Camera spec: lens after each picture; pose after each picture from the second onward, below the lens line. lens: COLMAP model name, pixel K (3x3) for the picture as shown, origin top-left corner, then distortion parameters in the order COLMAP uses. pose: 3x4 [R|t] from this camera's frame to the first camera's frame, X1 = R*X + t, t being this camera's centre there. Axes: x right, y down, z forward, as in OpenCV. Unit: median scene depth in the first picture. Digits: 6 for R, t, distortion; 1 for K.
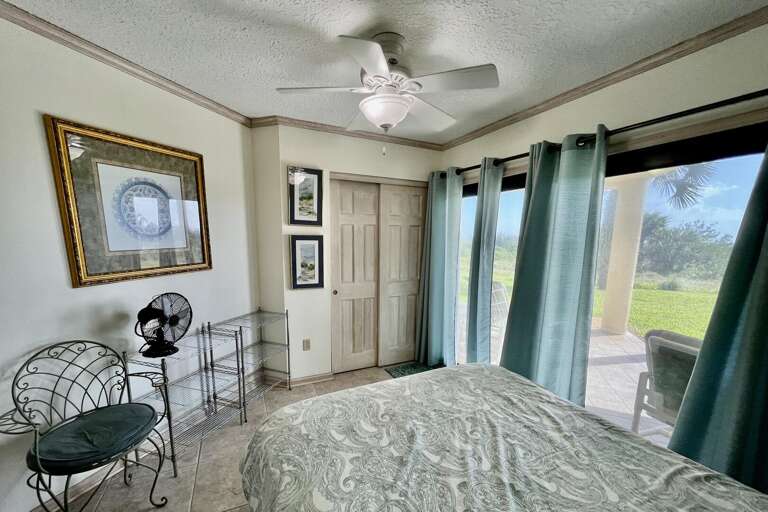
lens RADIAL K [[310.1, 0, 382.6], [0, 310.1, 276.0], [0, 0, 1]] dist [0.000406, 0.000109]
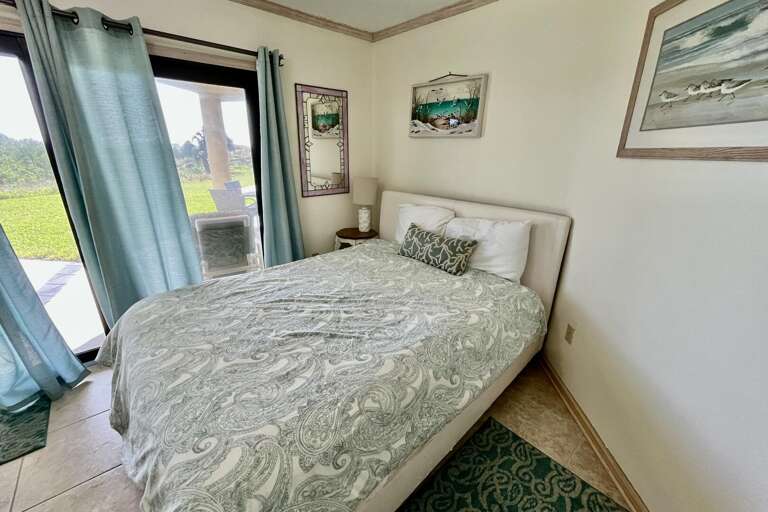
lens RADIAL K [[312.3, 0, 371.0], [0, 312.3, 257.1], [0, 0, 1]] dist [-0.001289, -0.000226]
pose [[-0.256557, -0.328286, 0.909069, -0.861566], [0.102323, 0.926039, 0.363292, -0.102656], [-0.961097, 0.186224, -0.203991, 0.907461]]
